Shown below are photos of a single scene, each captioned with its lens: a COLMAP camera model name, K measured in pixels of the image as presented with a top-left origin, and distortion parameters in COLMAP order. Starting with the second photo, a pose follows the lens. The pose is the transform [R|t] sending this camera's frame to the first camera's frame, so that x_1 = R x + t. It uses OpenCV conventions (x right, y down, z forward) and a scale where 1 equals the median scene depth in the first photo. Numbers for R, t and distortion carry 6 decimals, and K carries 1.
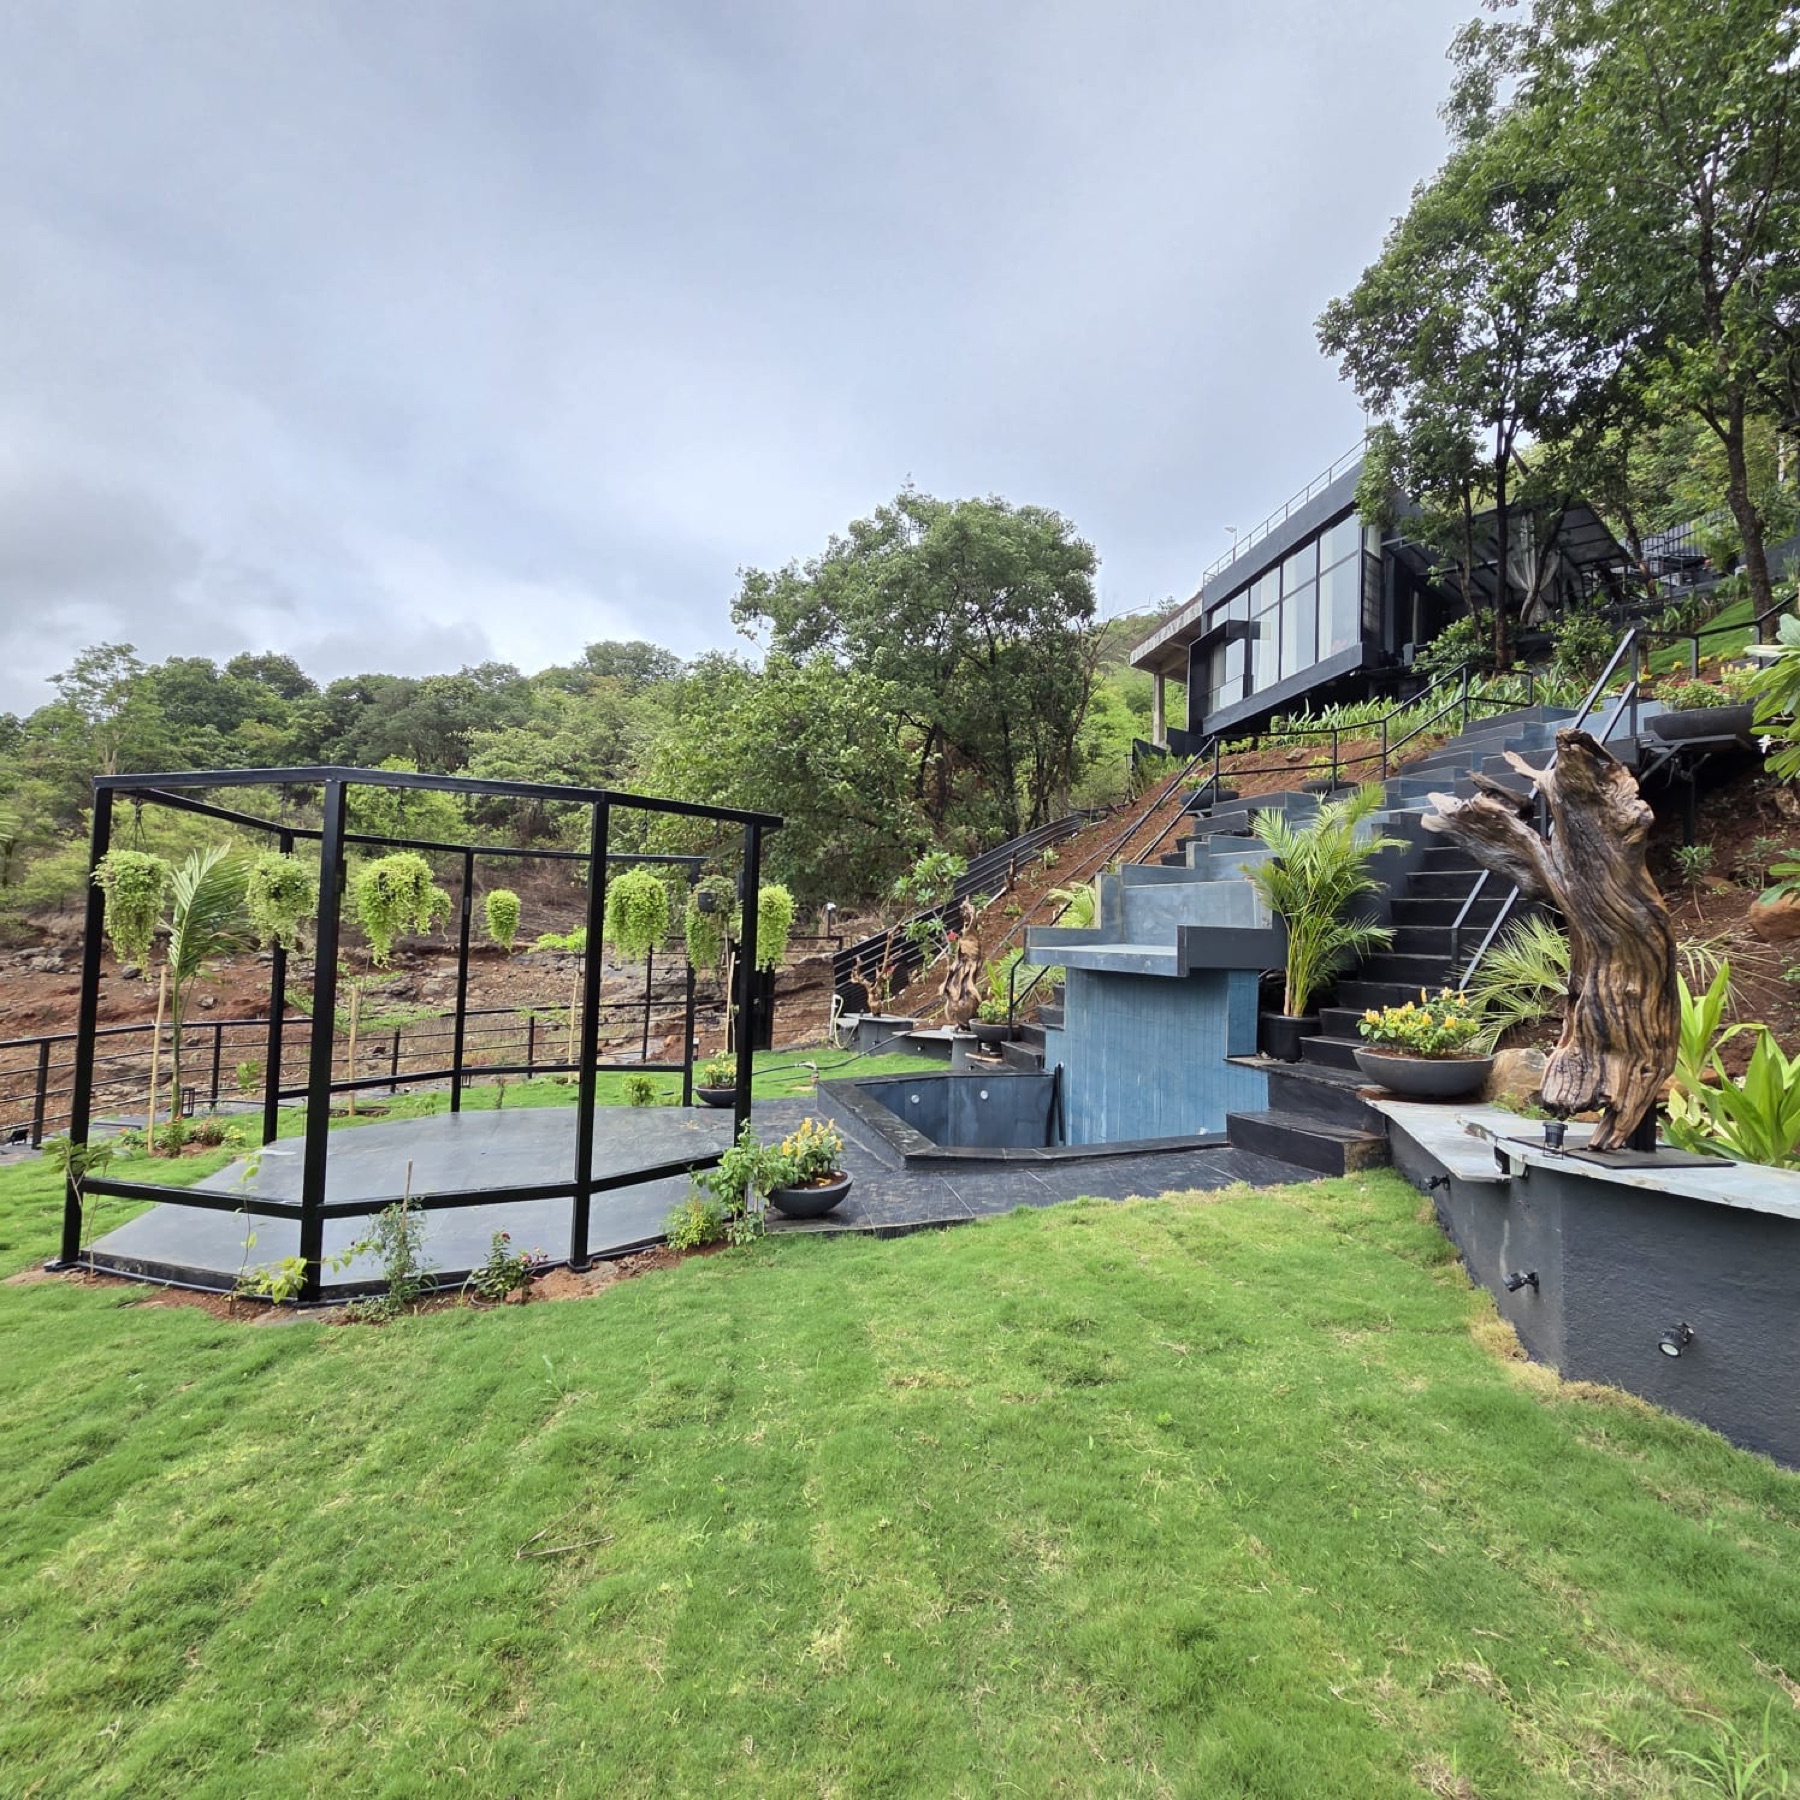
lens RADIAL K [[911.6, 0, 900.0], [0, 911.6, 900.0], [0, 0, 1]] dist [-0.017447, 0.000780]
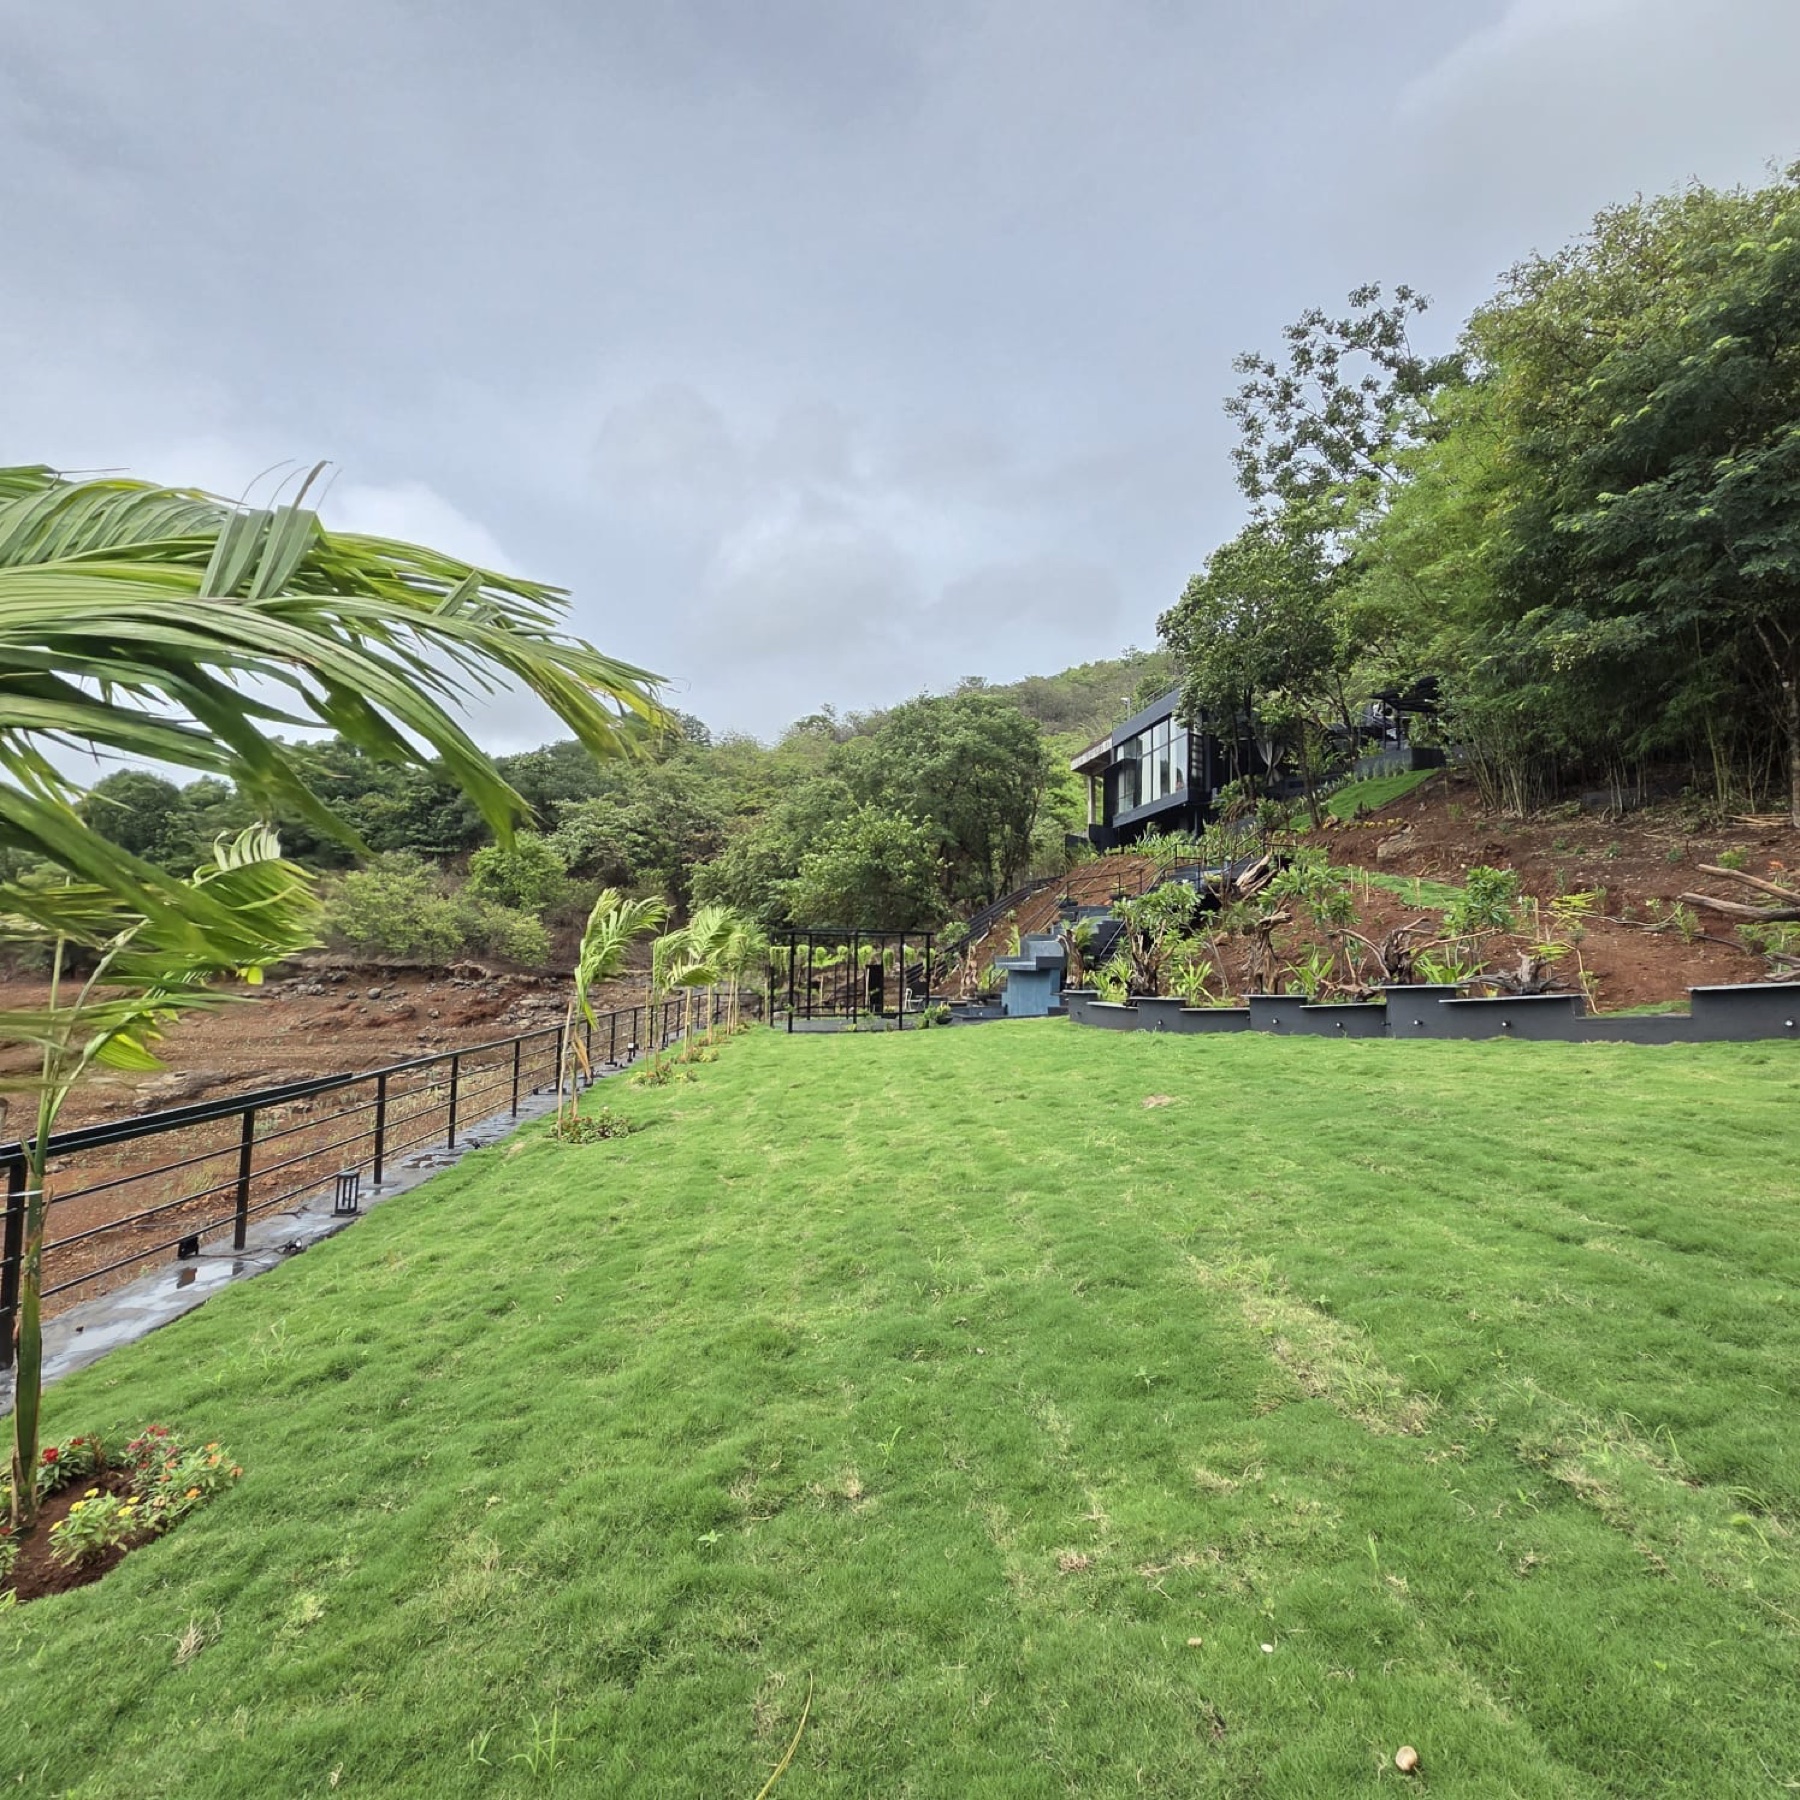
lens RADIAL K [[911.6, 0, 900.0], [0, 911.6, 900.0], [0, 0, 1]] dist [-0.017447, 0.000780]
pose [[0.999721, -0.015328, 0.017989, -0.171411], [0.015774, 0.999565, -0.024939, -0.067536], [-0.017598, 0.025216, 0.999527, -1.550766]]
